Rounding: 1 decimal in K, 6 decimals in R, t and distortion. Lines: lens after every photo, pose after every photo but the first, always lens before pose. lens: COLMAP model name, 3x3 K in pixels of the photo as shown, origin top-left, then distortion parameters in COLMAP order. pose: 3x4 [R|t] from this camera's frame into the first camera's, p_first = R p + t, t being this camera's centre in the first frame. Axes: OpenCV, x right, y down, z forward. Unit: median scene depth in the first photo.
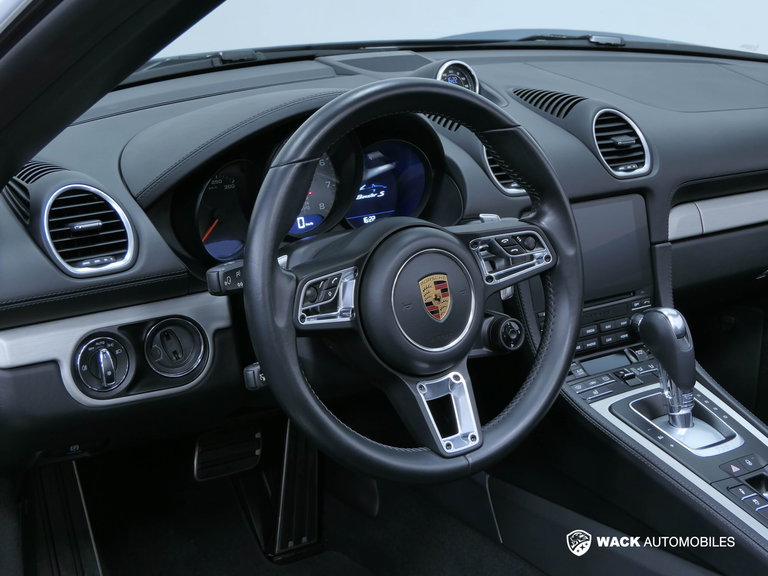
lens RADIAL K [[1281.8, 0, 384.0], [0, 1281.8, 288.0], [0, 0, 1]] dist [-0.021471, -0.017028]
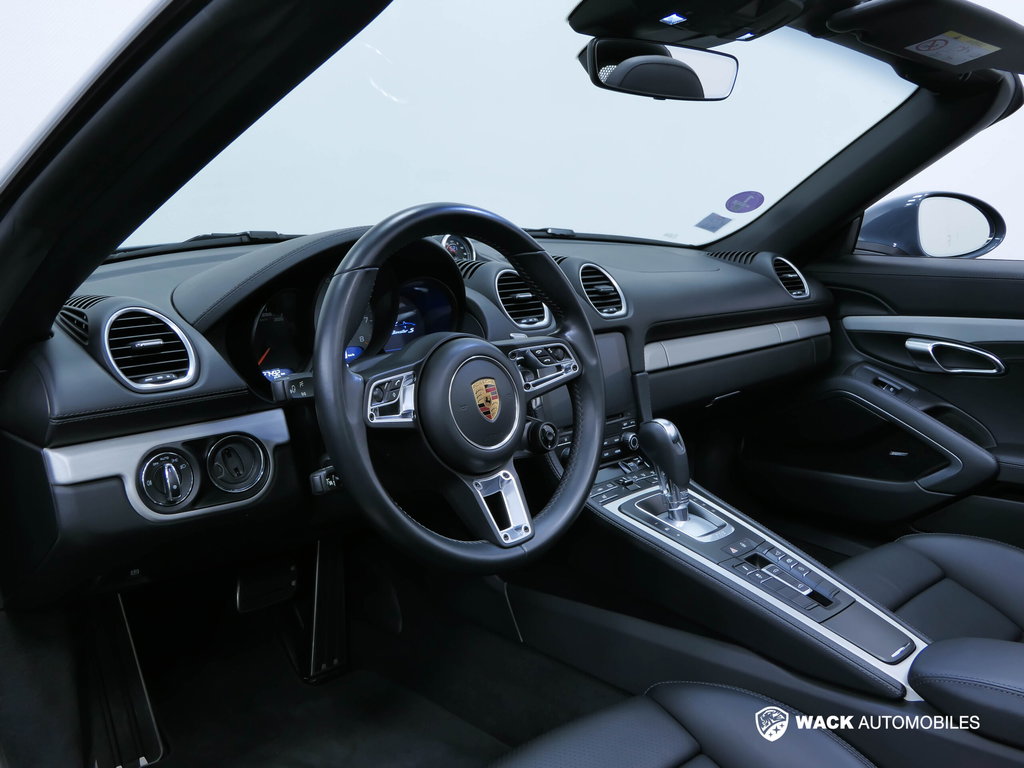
lens RADIAL K [[960.1, 0, 512.0], [0, 960.1, 384.0], [0, 0, 1]] dist [-0.002873, 0.004344]
pose [[0.982701, -0.041858, 0.180409, -0.081465], [0.060200, 0.993421, -0.097423, 0.071738], [-0.175144, 0.106598, 0.978755, 0.189443]]
